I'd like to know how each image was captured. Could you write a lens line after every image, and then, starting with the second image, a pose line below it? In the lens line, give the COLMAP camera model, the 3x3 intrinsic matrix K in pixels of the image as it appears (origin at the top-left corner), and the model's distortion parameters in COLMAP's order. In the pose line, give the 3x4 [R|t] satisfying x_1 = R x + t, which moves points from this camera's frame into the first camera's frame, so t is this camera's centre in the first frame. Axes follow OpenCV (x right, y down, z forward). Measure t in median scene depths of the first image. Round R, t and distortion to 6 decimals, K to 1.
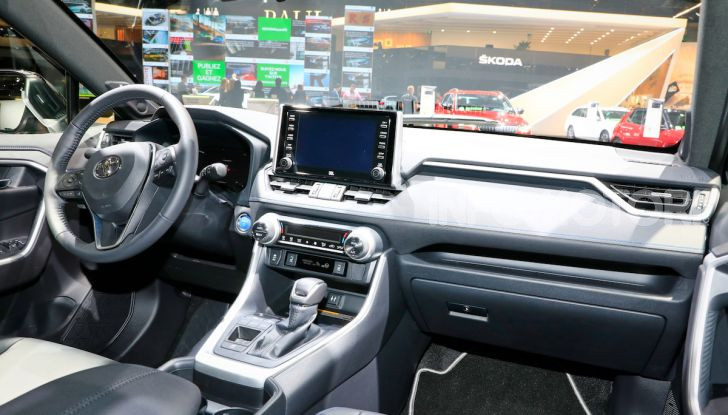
lens RADIAL K [[548.2, 0, 364.0], [0, 548.2, 207.5], [0, 0, 1]] dist [-0.104981, 0.119104]
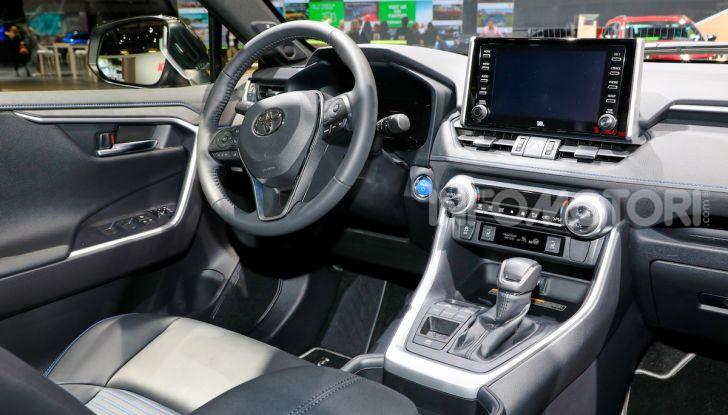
lens RADIAL K [[626.7, 0, 364.0], [0, 626.7, 207.5], [0, 0, 1]] dist [-0.063852, 0.005001]
pose [[0.973962, 0.003831, -0.226679, -0.104527], [0.011604, 0.997704, 0.066718, -0.005507], [0.226414, -0.067611, 0.971682, 0.075856]]
